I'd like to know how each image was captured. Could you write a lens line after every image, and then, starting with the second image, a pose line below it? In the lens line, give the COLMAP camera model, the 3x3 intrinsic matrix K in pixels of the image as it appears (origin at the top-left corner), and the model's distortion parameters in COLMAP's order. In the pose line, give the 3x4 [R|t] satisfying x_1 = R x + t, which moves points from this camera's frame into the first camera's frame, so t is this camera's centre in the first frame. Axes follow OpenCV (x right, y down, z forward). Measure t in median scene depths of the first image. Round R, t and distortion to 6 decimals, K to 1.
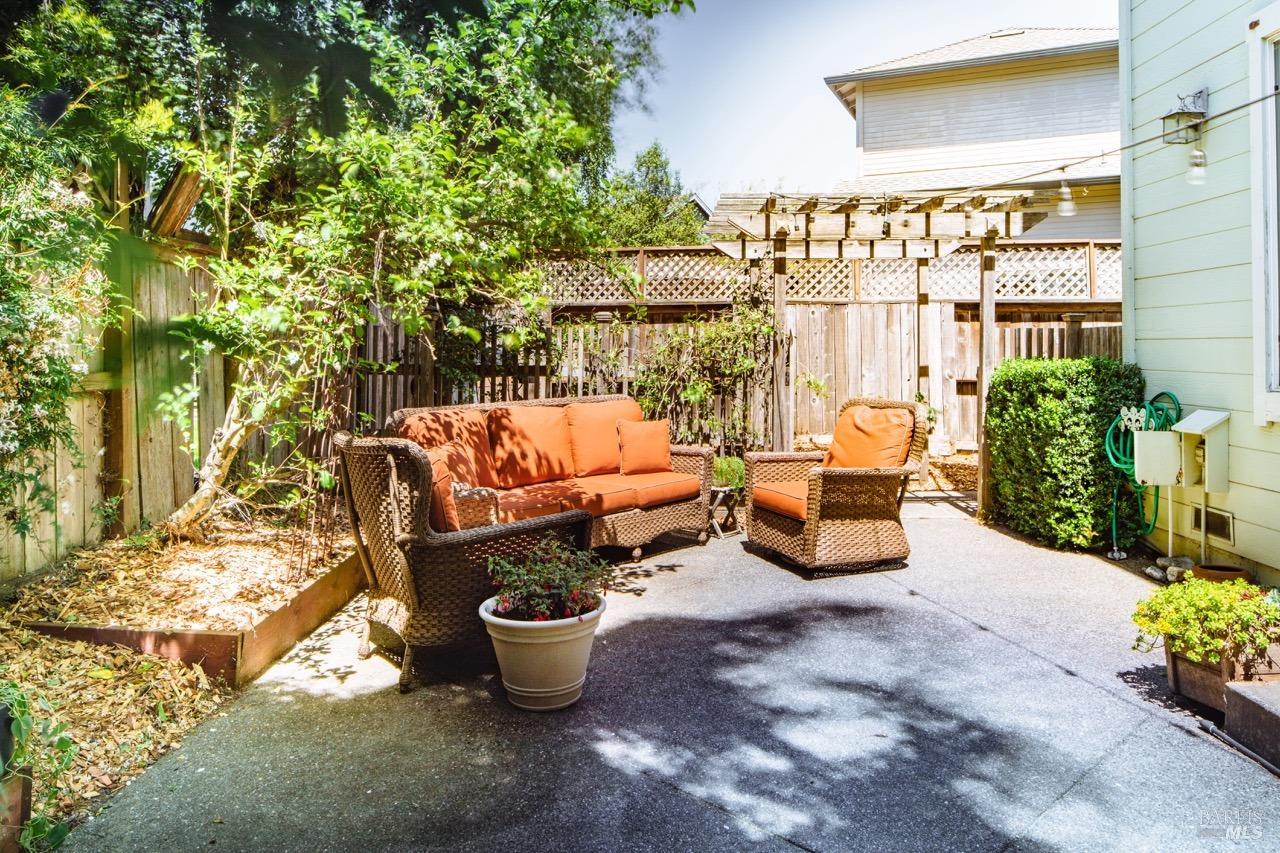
lens RADIAL K [[866.7, 0, 640.0], [0, 866.7, 426.5], [0, 0, 1]] dist [-0.005094, -0.002497]
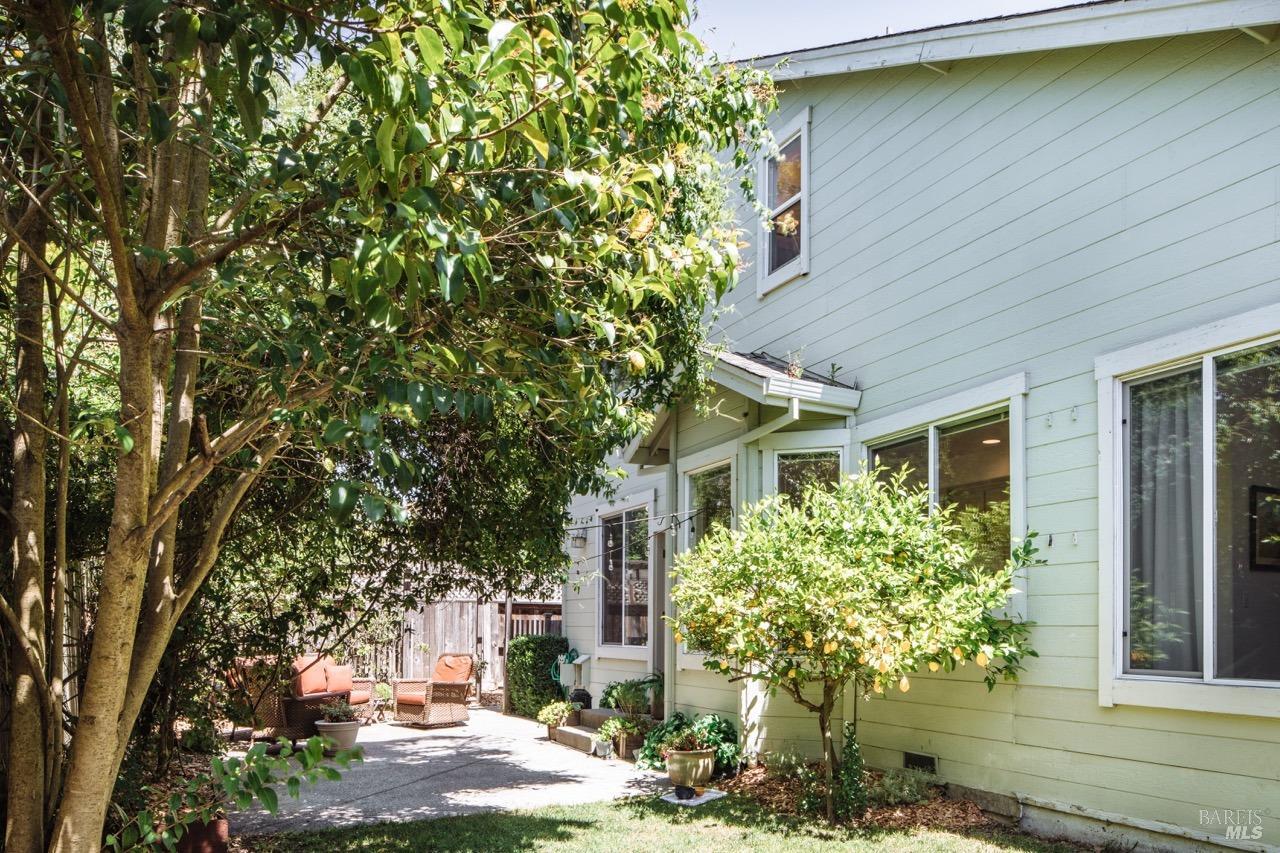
lens RADIAL K [[866.7, 0, 640.0], [0, 866.7, 426.5], [0, 0, 1]] dist [-0.005094, -0.002497]
pose [[0.885602, 0.115503, 0.449854, -0.362245], [0.033671, 0.950067, -0.310223, 0.120324], [-0.463223, 0.289881, 0.837492, -1.203234]]
